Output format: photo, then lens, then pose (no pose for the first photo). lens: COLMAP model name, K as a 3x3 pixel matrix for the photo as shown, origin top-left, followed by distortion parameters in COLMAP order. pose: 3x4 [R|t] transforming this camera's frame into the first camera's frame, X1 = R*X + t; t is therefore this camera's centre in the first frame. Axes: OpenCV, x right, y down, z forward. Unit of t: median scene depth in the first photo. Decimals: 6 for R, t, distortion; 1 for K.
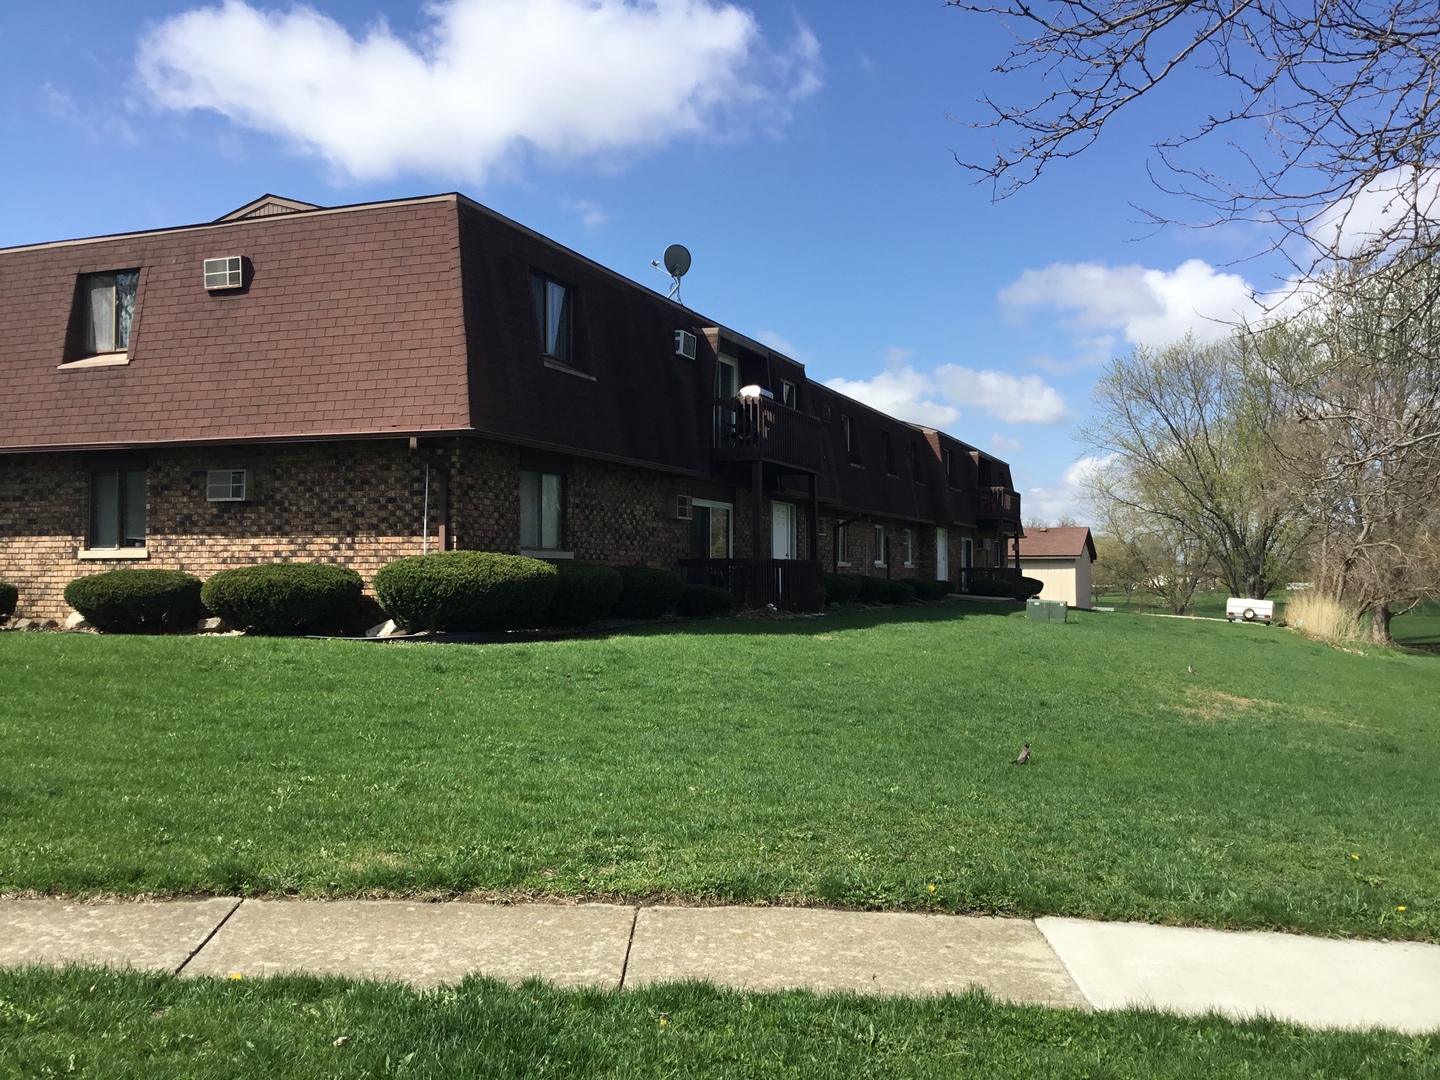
lens RADIAL K [[1443.6, 0, 720.0], [0, 1443.6, 540.0], [0, 0, 1]] dist [0.005272, -0.046468]
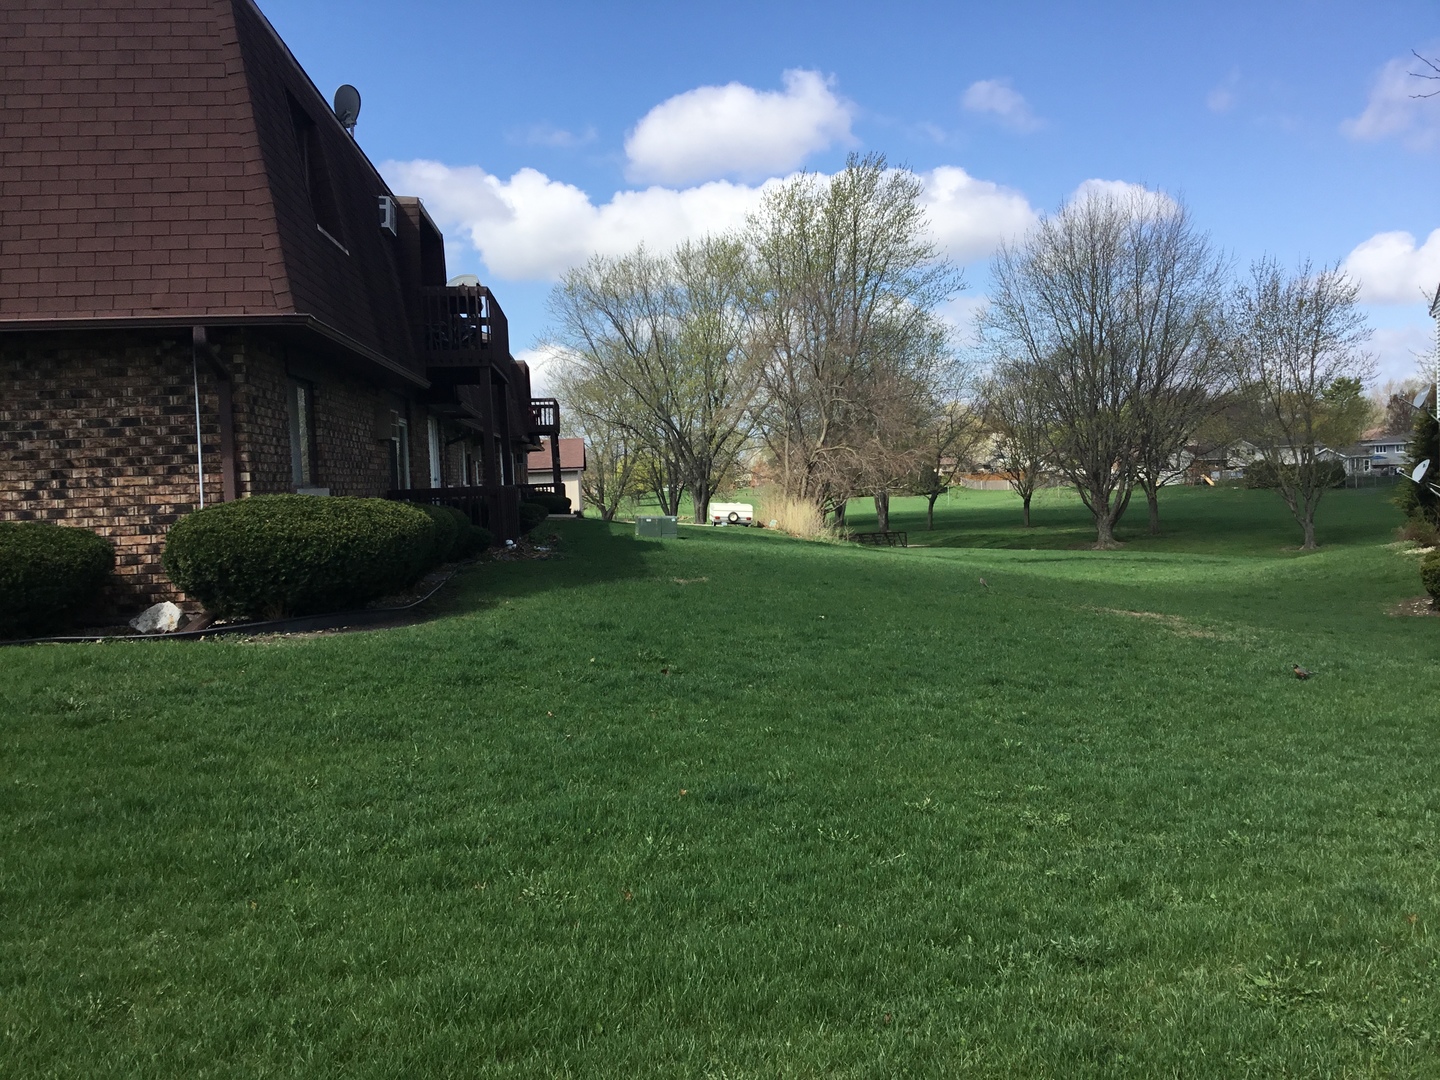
lens RADIAL K [[1443.6, 0, 720.0], [0, 1443.6, 540.0], [0, 0, 1]] dist [0.005272, -0.046468]
pose [[0.882899, -0.054625, 0.466375, -0.301533], [0.025214, 0.997293, 0.069077, -0.012320], [-0.468886, -0.049229, 0.881886, 0.284291]]
